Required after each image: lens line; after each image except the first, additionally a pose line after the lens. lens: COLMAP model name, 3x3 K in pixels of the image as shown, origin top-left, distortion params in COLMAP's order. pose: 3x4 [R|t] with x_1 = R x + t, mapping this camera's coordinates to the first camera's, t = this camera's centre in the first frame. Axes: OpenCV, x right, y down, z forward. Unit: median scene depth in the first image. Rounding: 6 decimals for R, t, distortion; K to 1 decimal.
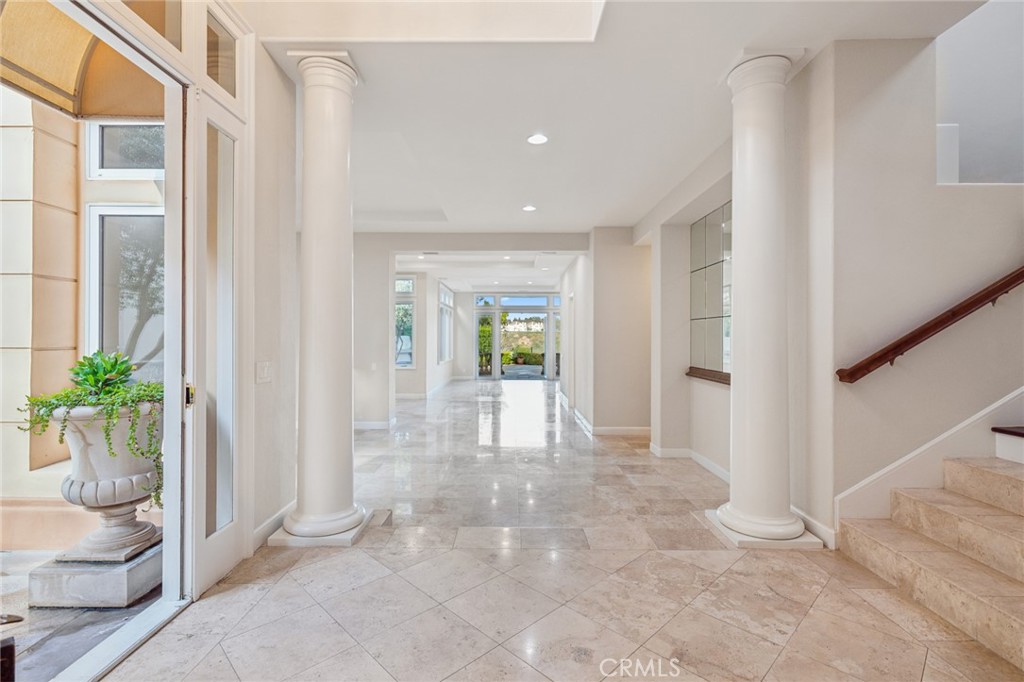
lens RADIAL K [[469.7, 0, 509.3], [0, 469.7, 338.0], [0, 0, 1]] dist [-0.000404, -0.000340]
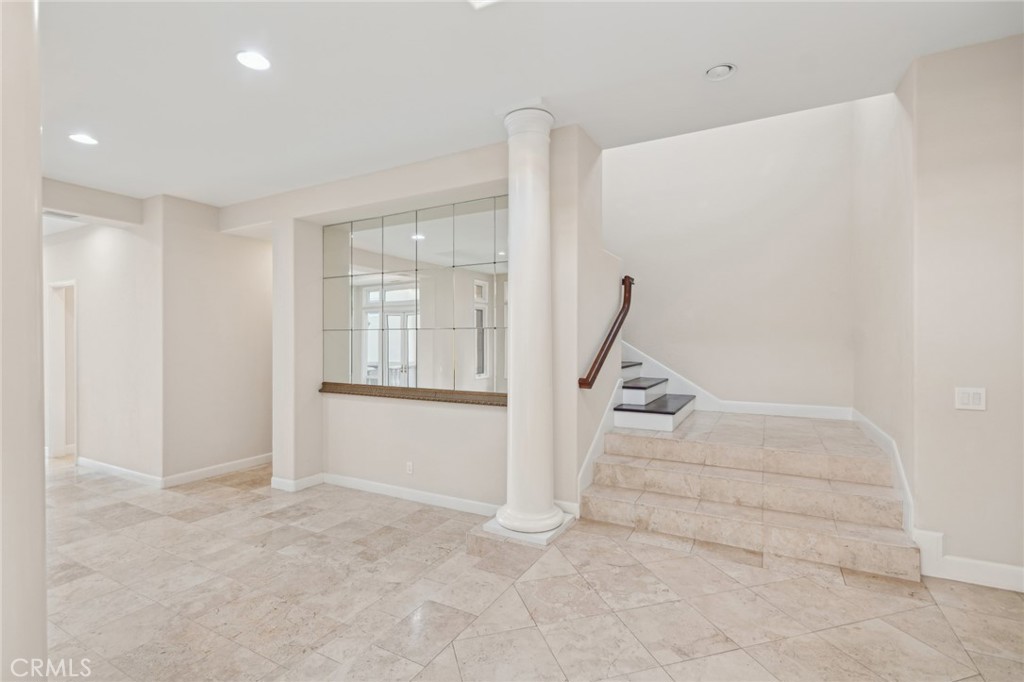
lens RADIAL K [[469.7, 0, 512.3], [0, 469.7, 341.9], [0, 0, 1]] dist [-0.000404, -0.000340]
pose [[0.469905, -0.007553, 0.882685, -0.571201], [0.004845, 0.999970, 0.005977, -0.047519], [-0.882704, 0.001468, 0.469928, 0.591100]]
